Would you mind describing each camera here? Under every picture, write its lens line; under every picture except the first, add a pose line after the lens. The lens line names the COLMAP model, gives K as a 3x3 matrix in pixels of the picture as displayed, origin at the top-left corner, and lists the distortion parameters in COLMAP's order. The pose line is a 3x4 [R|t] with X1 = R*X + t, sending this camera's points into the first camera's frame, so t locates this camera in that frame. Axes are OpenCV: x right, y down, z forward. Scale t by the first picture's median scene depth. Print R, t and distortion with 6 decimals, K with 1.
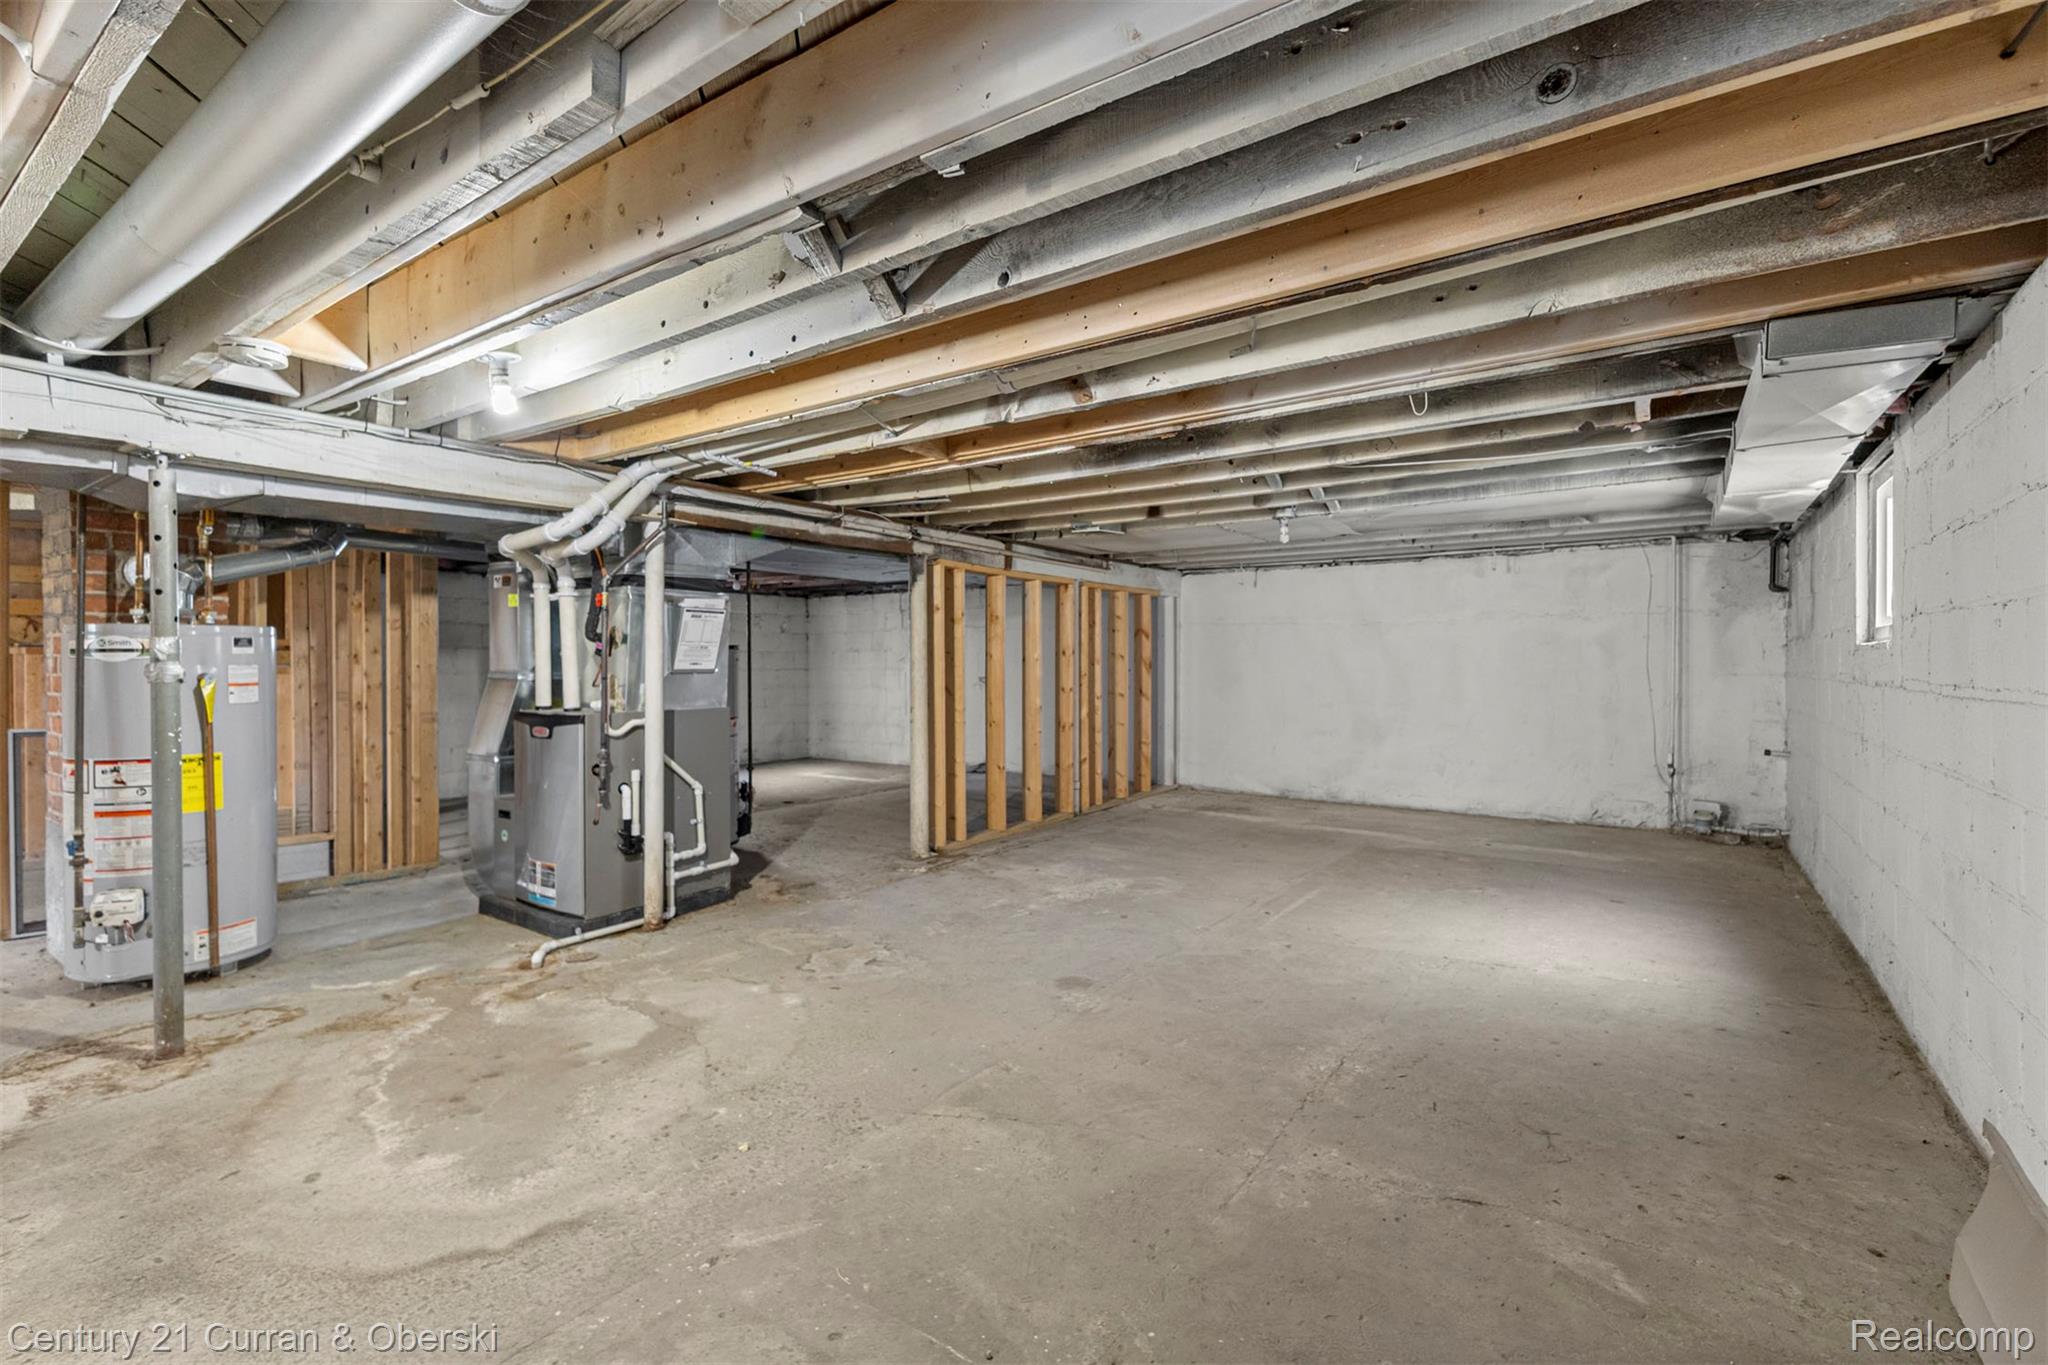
lens RADIAL K [[888.6, 0, 1029.9], [0, 888.6, 679.4], [0, 0, 1]] dist [0.007421, -0.000375]
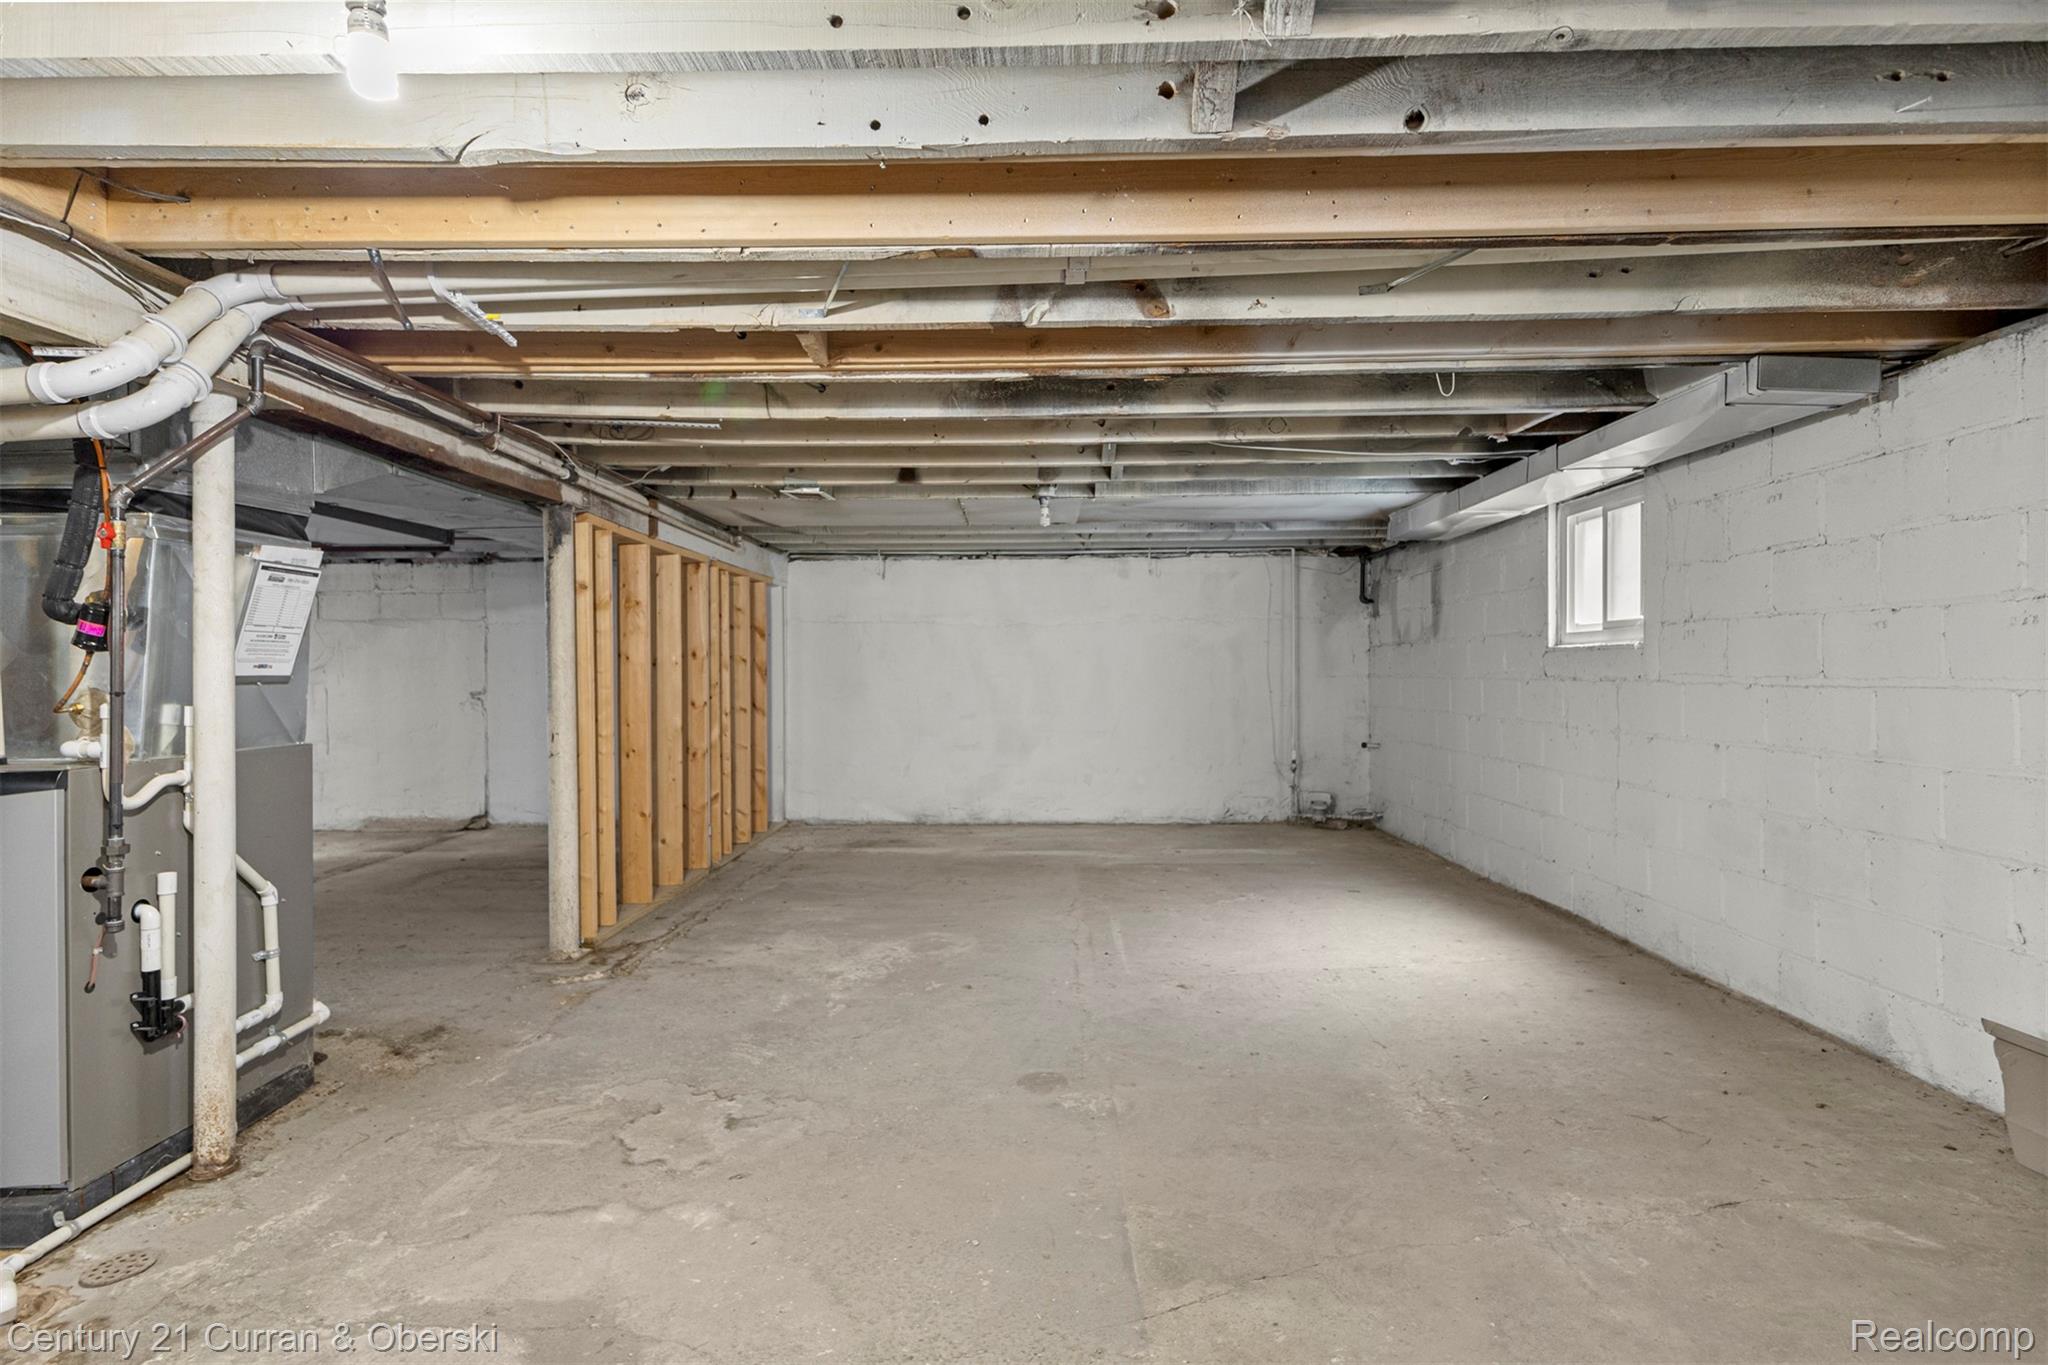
lens RADIAL K [[1033.9, 0, 824.6], [0, 1033.9, 699.1], [0, 0, 1]] dist [0.024724, -0.008405]
pose [[0.827505, -0.017188, 0.561196, -0.488940], [0.015941, 0.999848, 0.007117, 0.003940], [-0.561233, 0.003056, 0.827653, 0.303225]]
